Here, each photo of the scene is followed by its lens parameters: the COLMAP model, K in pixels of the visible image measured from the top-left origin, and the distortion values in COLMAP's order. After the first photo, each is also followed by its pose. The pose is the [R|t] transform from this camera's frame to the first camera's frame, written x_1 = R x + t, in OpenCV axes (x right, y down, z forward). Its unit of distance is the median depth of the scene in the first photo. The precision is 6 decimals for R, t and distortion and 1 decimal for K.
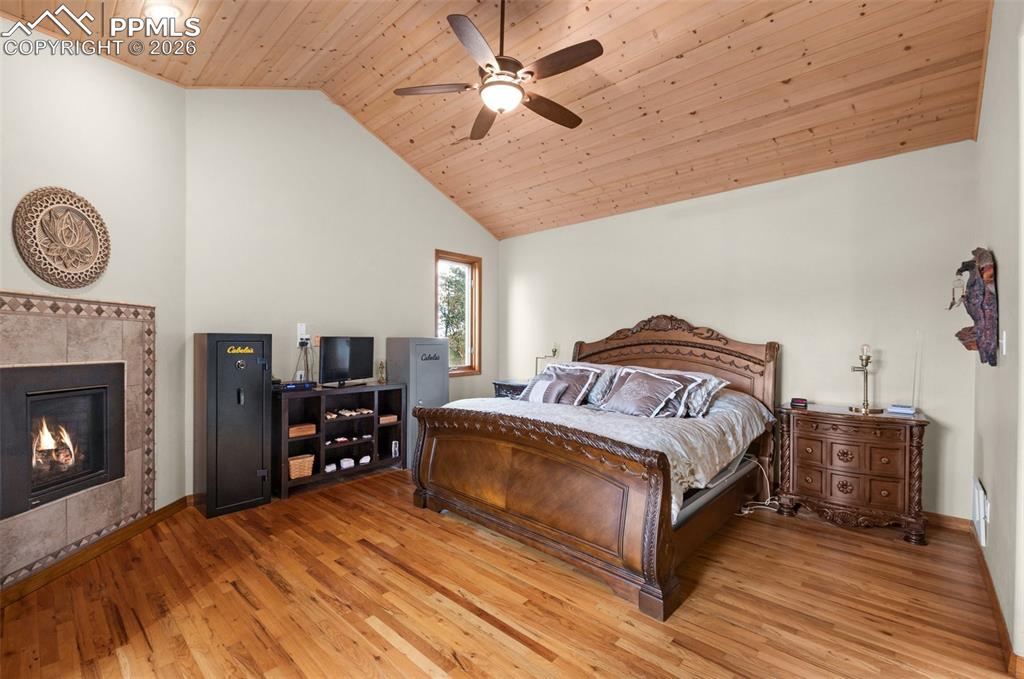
lens RADIAL K [[443.5, 0, 512.8], [0, 443.5, 342.0], [0, 0, 1]] dist [0.003683, -0.000307]
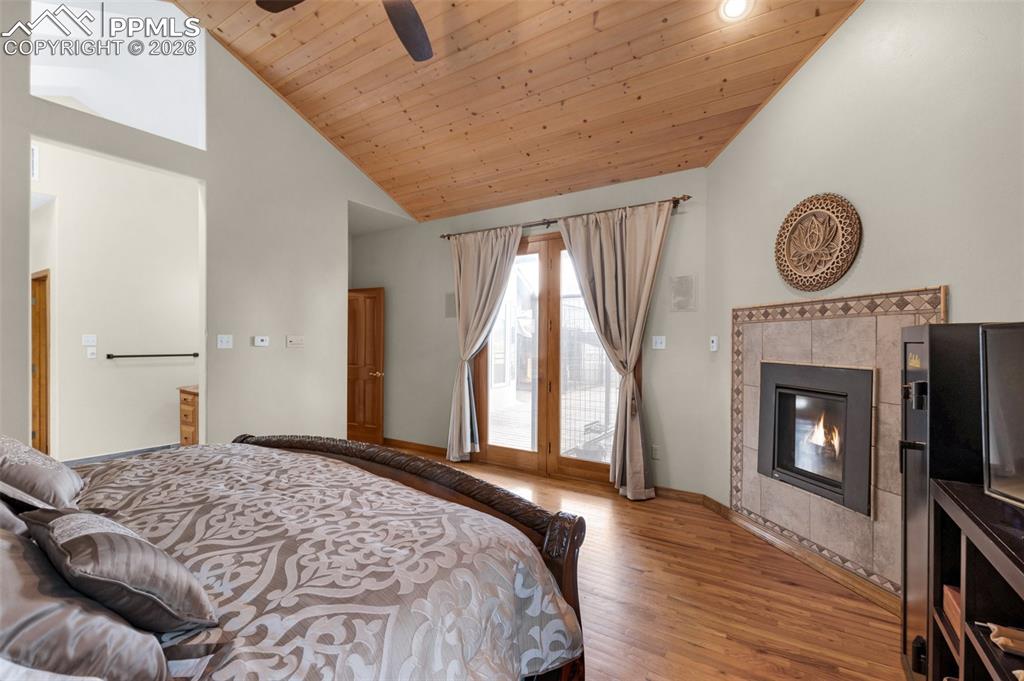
lens RADIAL K [[443.5, 0, 511.7], [0, 443.5, 341.9], [0, 0, 1]] dist [0.003683, -0.000307]
pose [[-0.985088, 0.001228, -0.172044, -0.131756], [0.000864, 0.999997, 0.002193, -0.006237], [0.172046, 0.002011, -0.985087, 1.818407]]
